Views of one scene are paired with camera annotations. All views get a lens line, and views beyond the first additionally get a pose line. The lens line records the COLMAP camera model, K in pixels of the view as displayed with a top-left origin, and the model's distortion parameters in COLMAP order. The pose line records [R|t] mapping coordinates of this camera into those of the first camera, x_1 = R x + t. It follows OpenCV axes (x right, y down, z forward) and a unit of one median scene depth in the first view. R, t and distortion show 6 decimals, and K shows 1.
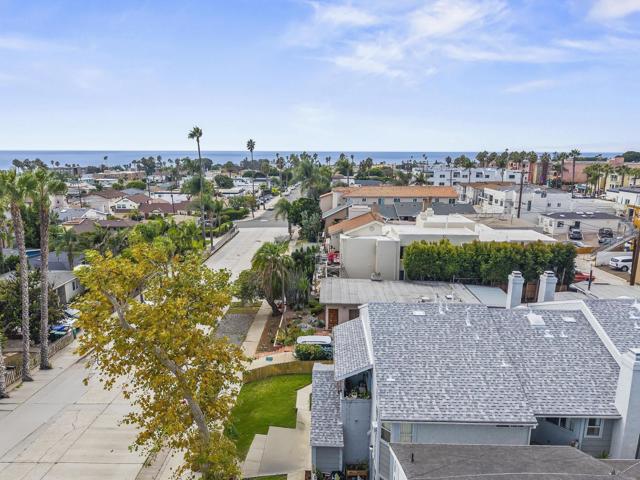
lens RADIAL K [[426.2, 0, 318.0], [0, 426.2, 242.0], [0, 0, 1]] dist [0.042941, -0.049515]
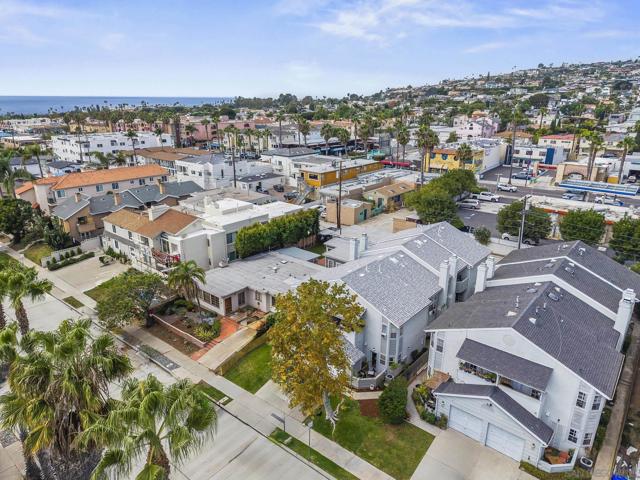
lens RADIAL K [[426.2, 0, 318.0], [0, 426.2, 242.0], [0, 0, 1]] dist [0.042941, -0.049515]
pose [[0.622131, -0.252180, 0.741187, -0.304510], [0.159206, 0.967673, 0.195606, -0.091790], [-0.766555, -0.003691, 0.642168, -0.006741]]
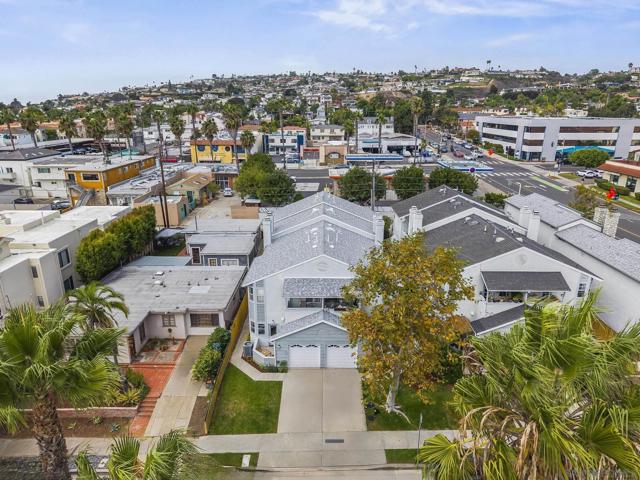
lens RADIAL K [[426.2, 0, 318.0], [0, 426.2, 242.0], [0, 0, 1]] dist [0.042941, -0.049515]
pose [[-0.013764, -0.304566, 0.952392, -0.317302], [0.207933, 0.930788, 0.300662, -0.084728], [-0.978046, 0.202172, 0.050518, 0.244202]]
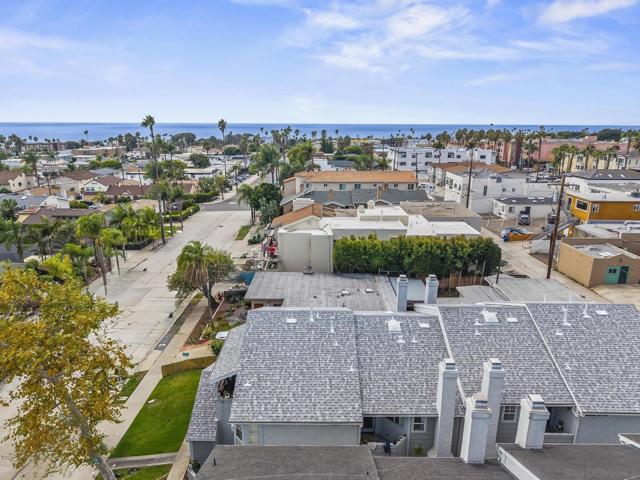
lens RADIAL K [[426.2, 0, 318.0], [0, 426.2, 242.0], [0, 0, 1]] dist [0.042941, -0.049515]
pose [[0.999795, -0.004655, 0.019718, 0.071849], [0.003423, 0.998065, 0.062080, -0.027090], [-0.019969, -0.062000, 0.997876, -0.024274]]
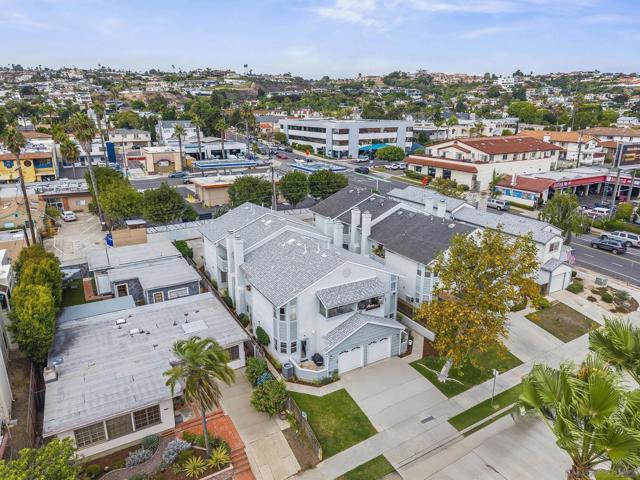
lens RADIAL K [[426.2, 0, 318.0], [0, 426.2, 242.0], [0, 0, 1]] dist [0.042941, -0.049515]
pose [[-0.520569, -0.260708, 0.813043, -0.269480], [0.174289, 0.899745, 0.400102, -0.140040], [-0.835841, 0.349986, -0.422941, 0.441310]]
